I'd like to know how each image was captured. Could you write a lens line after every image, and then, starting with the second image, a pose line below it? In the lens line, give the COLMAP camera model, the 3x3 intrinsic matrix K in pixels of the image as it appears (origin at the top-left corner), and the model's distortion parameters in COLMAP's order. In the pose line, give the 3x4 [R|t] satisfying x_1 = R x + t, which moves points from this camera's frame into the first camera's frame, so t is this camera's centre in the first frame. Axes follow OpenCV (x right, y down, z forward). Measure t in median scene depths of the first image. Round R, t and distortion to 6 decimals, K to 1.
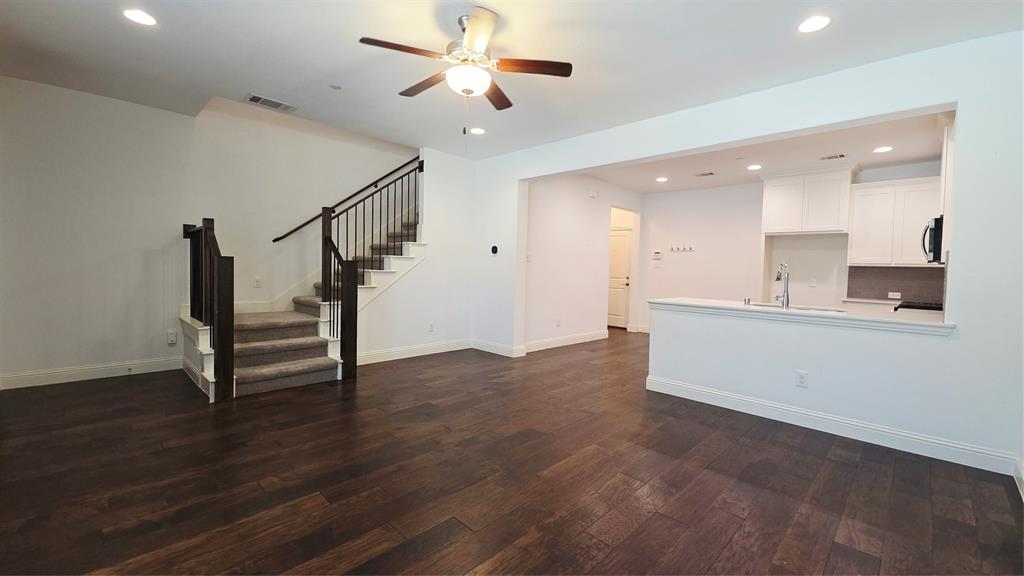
lens RADIAL K [[412.2, 0, 518.2], [0, 412.2, 282.7], [0, 0, 1]] dist [0.012718, -0.008487]
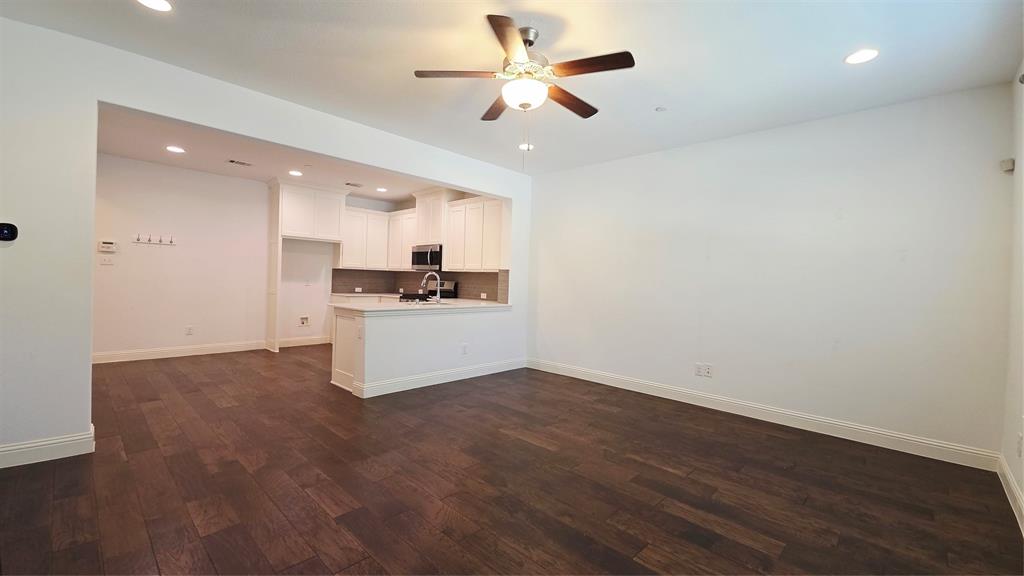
lens RADIAL K [[412.2, 0, 518.2], [0, 412.2, 282.7], [0, 0, 1]] dist [0.012718, -0.008487]
pose [[-0.011755, -0.033634, 0.999365, -0.905245], [0.002428, 0.999430, 0.033665, -0.071355], [-0.999928, 0.002822, -0.011667, 0.851833]]
